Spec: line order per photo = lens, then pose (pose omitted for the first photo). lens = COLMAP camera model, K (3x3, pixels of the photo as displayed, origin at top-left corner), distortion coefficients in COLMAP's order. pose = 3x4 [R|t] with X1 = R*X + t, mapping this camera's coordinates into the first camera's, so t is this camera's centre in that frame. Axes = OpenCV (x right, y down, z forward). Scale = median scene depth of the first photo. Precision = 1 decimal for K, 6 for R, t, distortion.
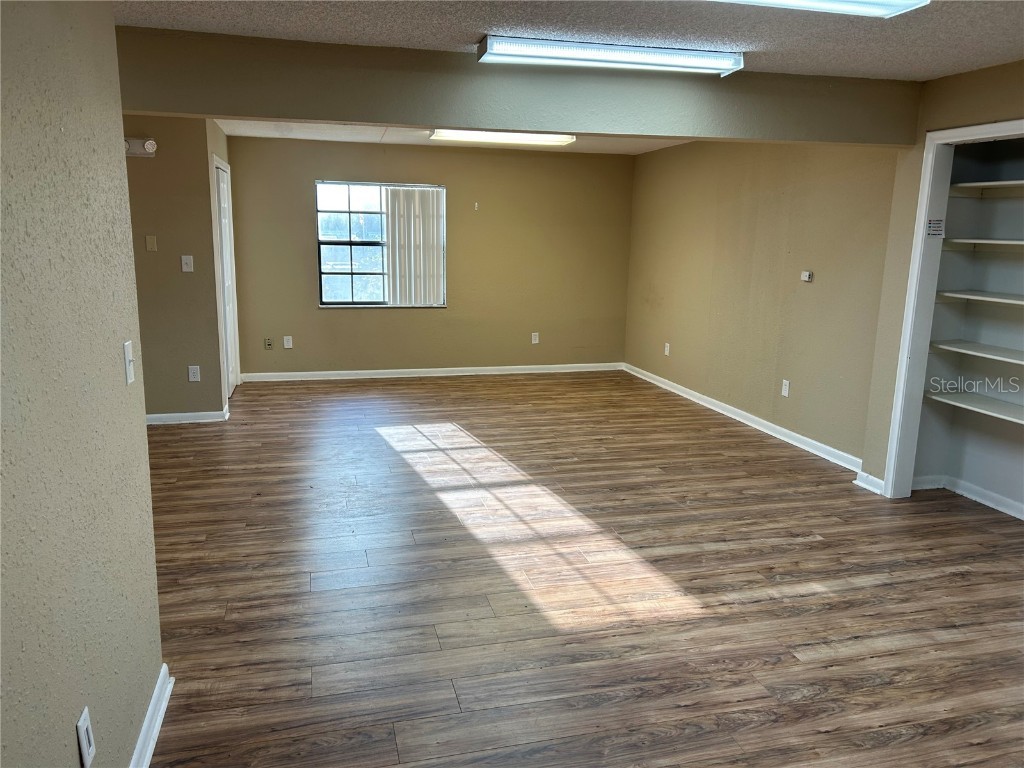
lens RADIAL K [[767.0, 0, 515.4], [0, 767.0, 388.8], [0, 0, 1]] dist [0.094125, -0.030435]
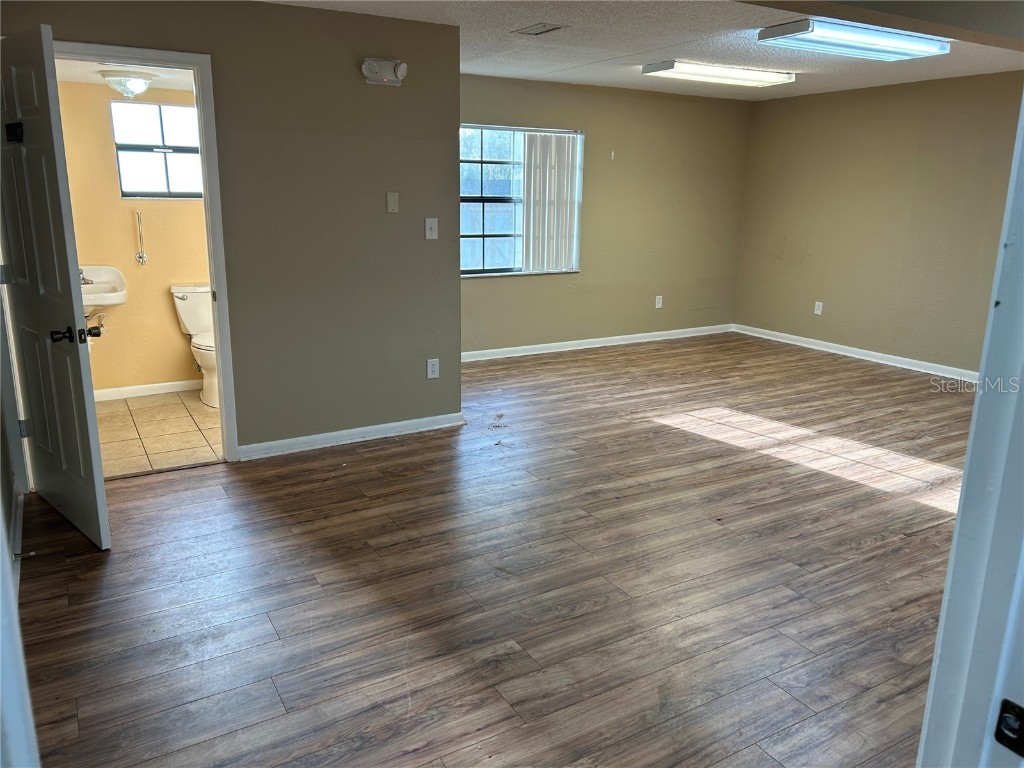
lens RADIAL K [[767.0, 0, 516.4], [0, 767.0, 384.0], [0, 0, 1]] dist [0.094125, -0.030435]
pose [[0.963976, -0.070079, 0.256590, -0.408709], [0.057757, 0.996800, 0.055256, -0.032223], [-0.259642, -0.038445, 0.964939, 0.170353]]
